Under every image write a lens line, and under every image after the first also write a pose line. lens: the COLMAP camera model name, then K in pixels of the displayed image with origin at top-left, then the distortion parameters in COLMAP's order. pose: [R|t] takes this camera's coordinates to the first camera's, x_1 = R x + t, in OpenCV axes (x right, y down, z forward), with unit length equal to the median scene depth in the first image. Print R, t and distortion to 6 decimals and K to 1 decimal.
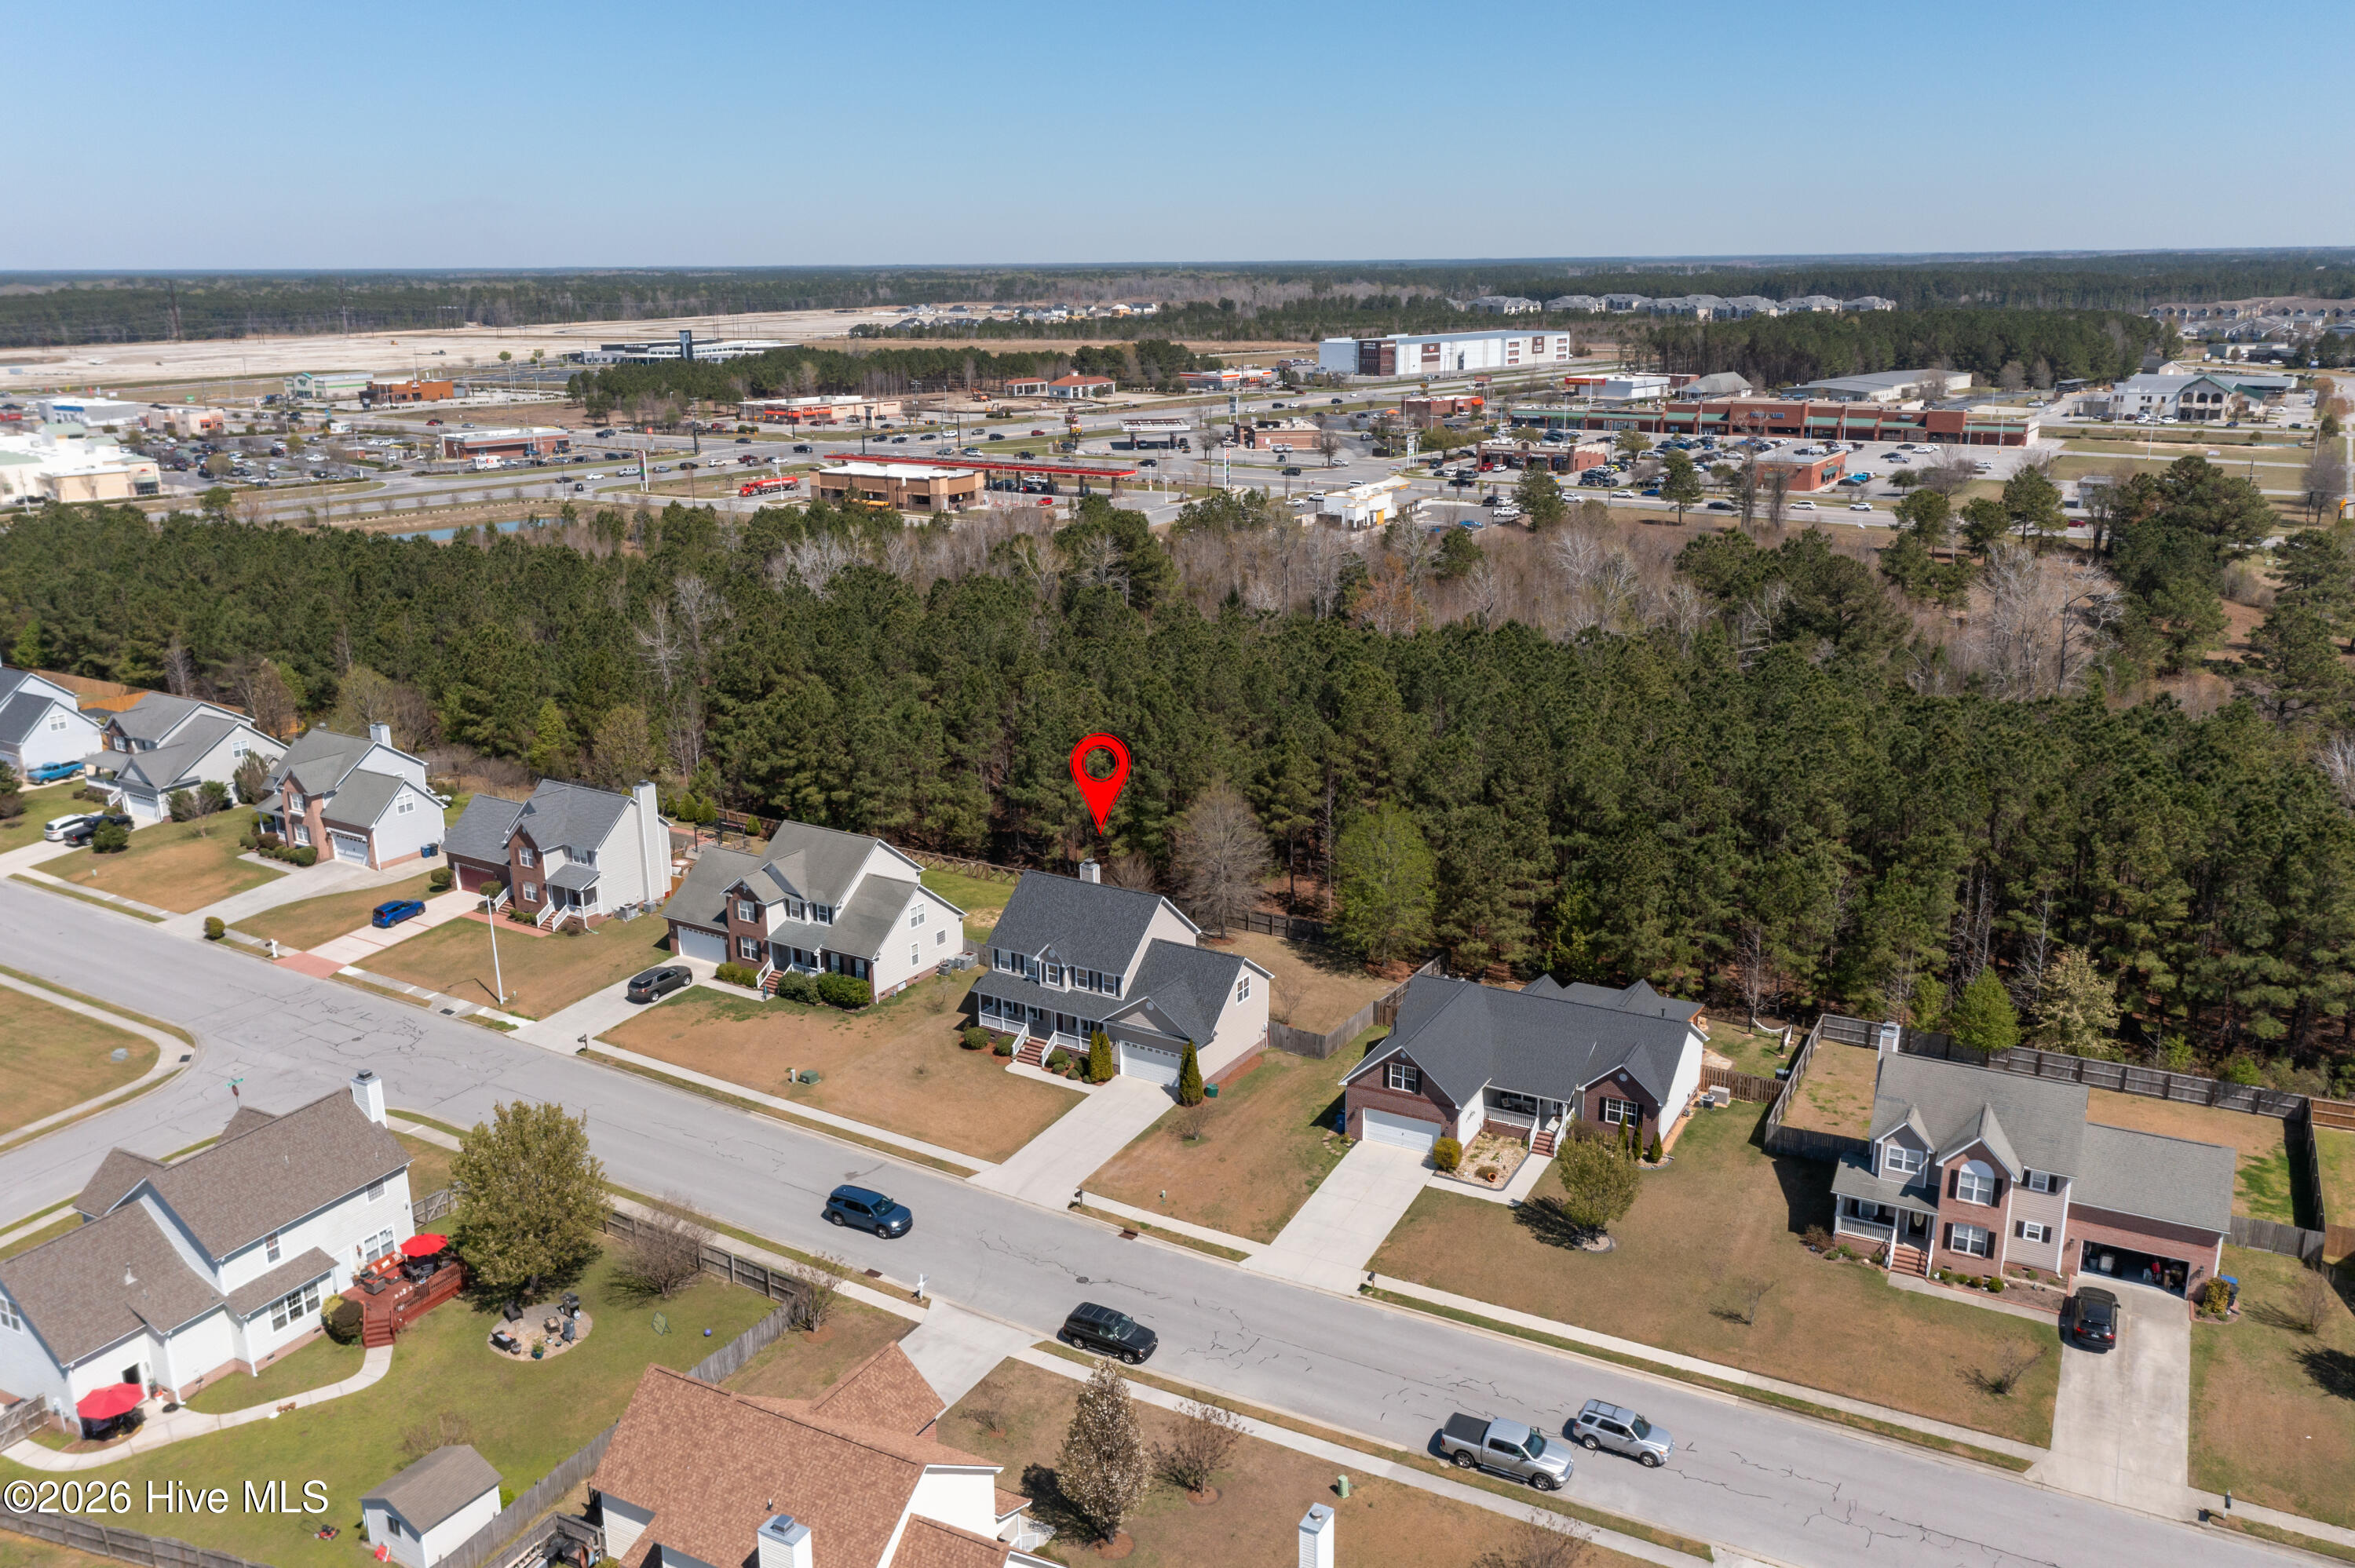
lens RADIAL K [[1827.3, 0, 1229.2], [0, 1827.3, 787.6], [0, 0, 1]] dist [0.007217, 0.015606]
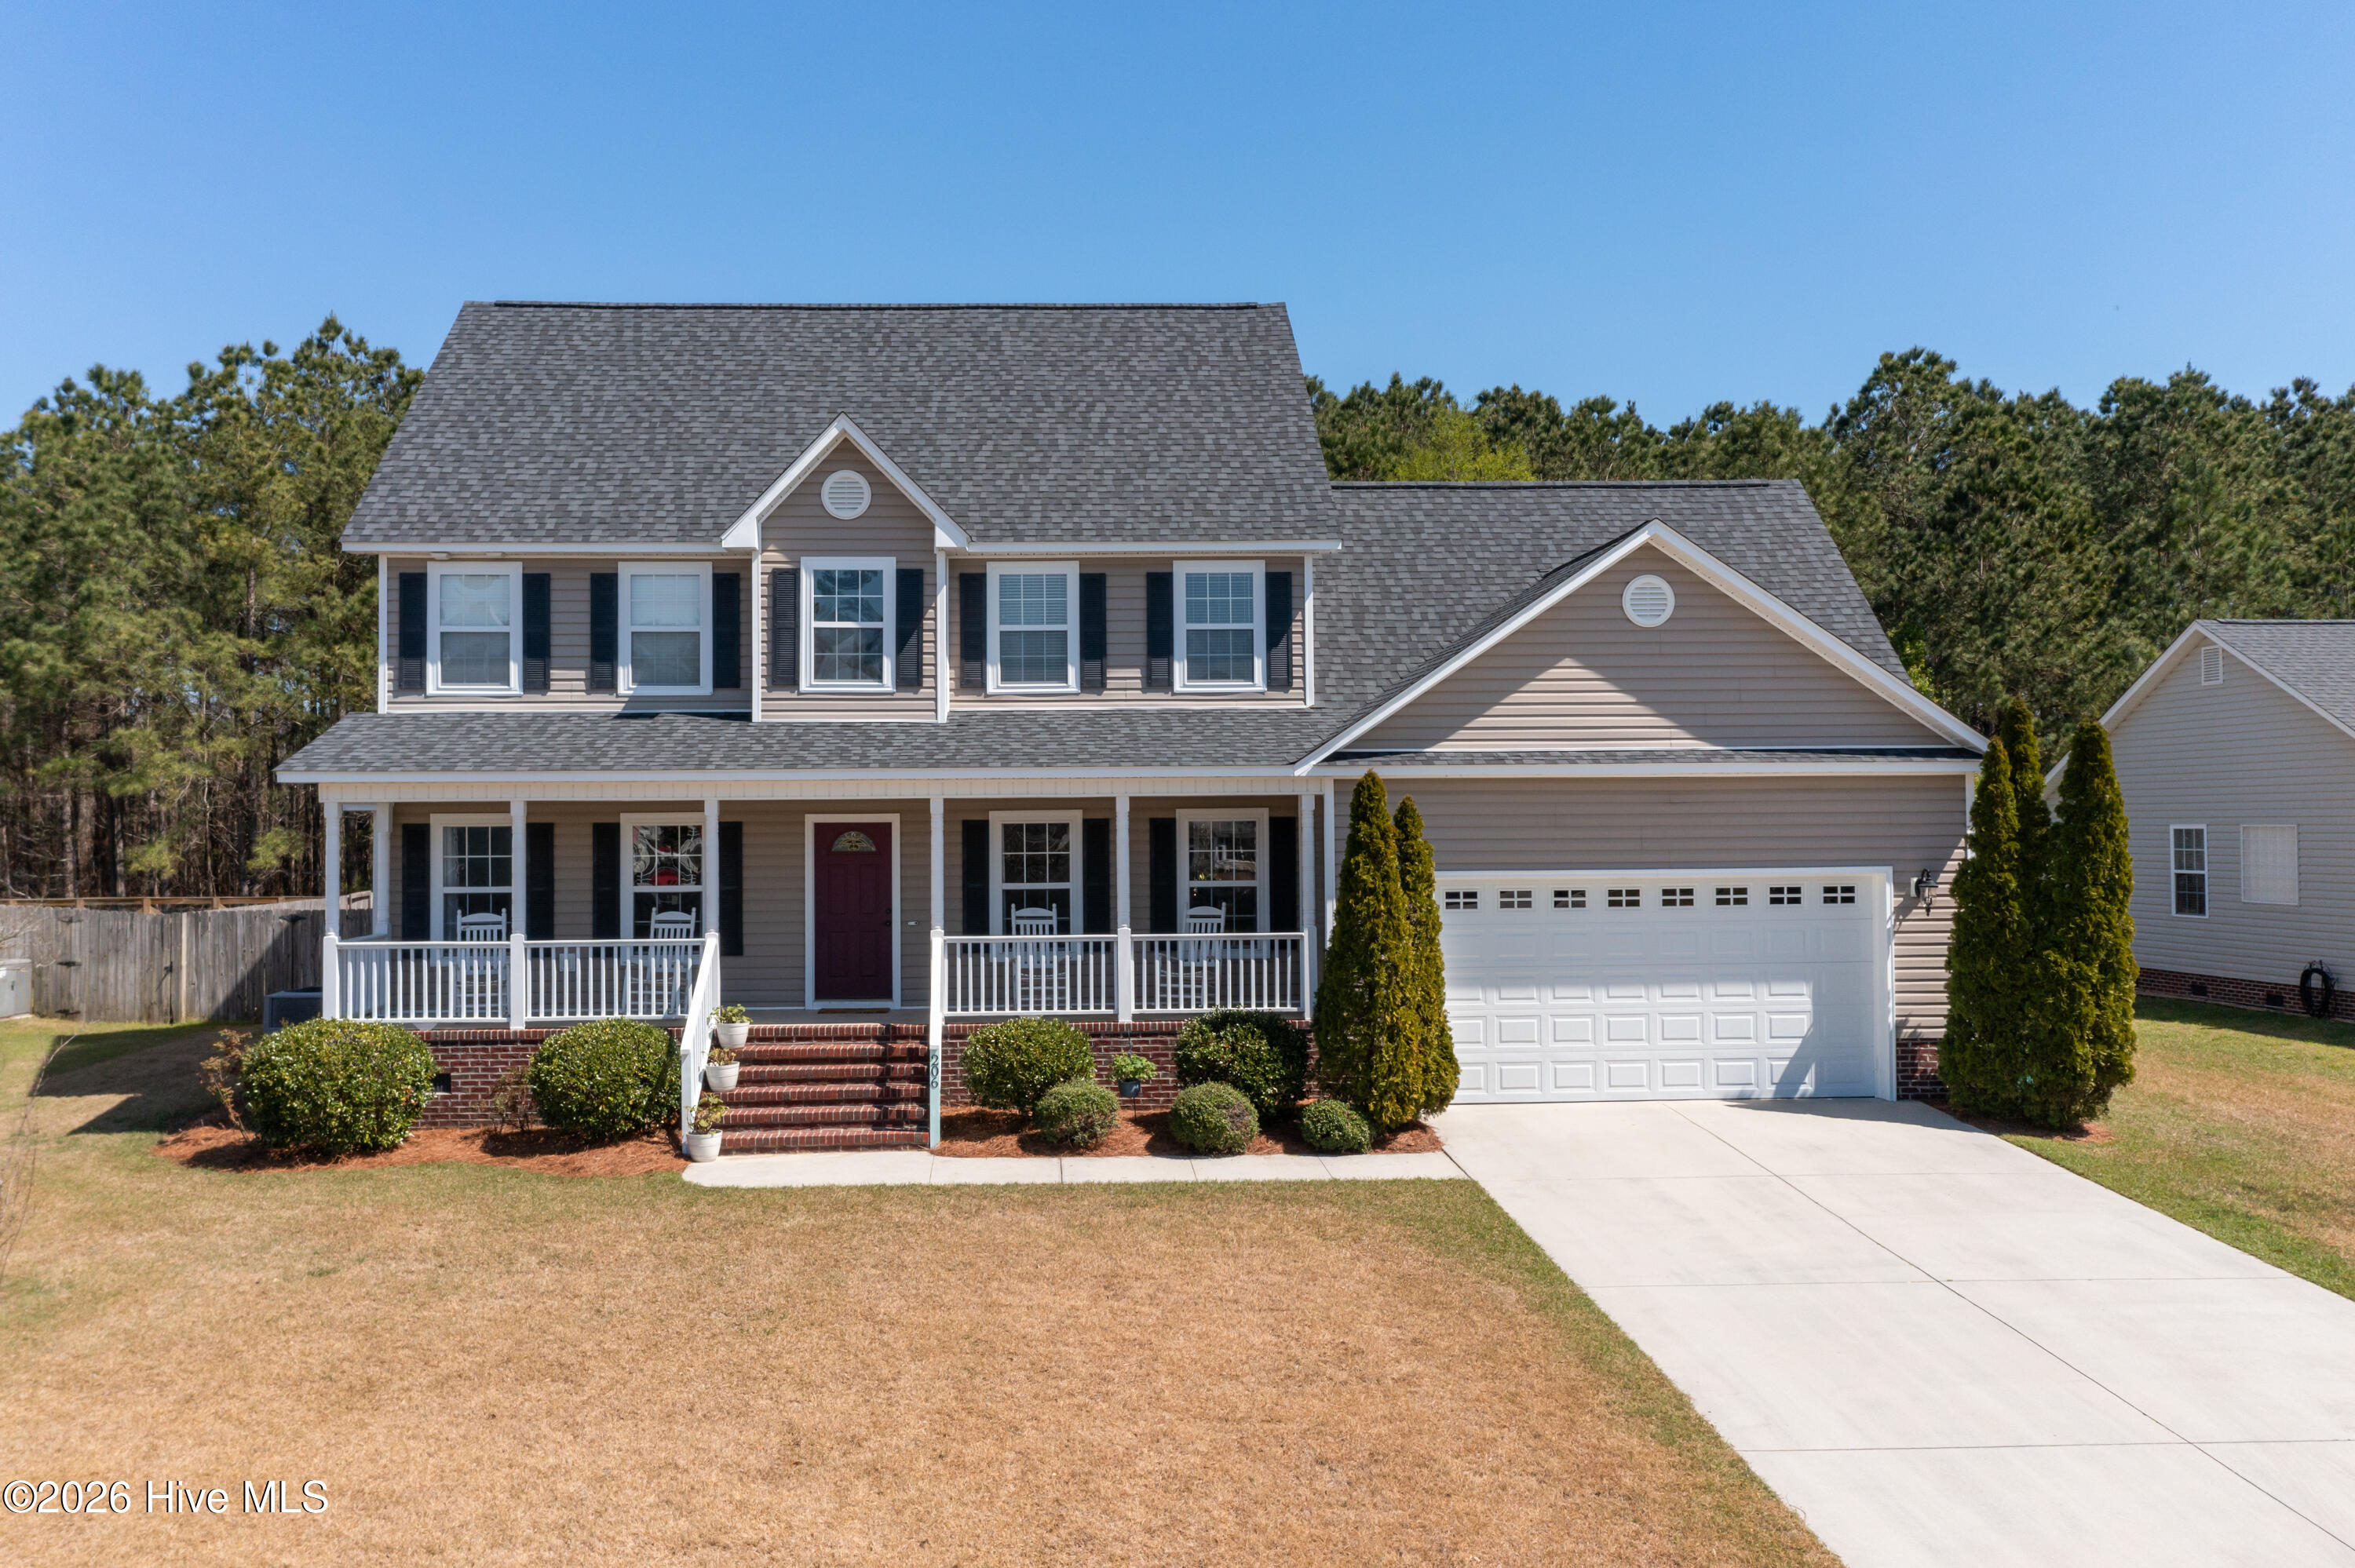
lens RADIAL K [[1830.2, 0, 1177.5], [0, 1830.2, 784.0], [0, 0, 1]] dist [0.011143, 0.007244]
pose [[0.831966, 0.007461, 0.554777, -0.147767], [0.159000, 0.954765, -0.251282, 0.146397], [-0.531556, 0.297268, 0.793146, 0.767228]]
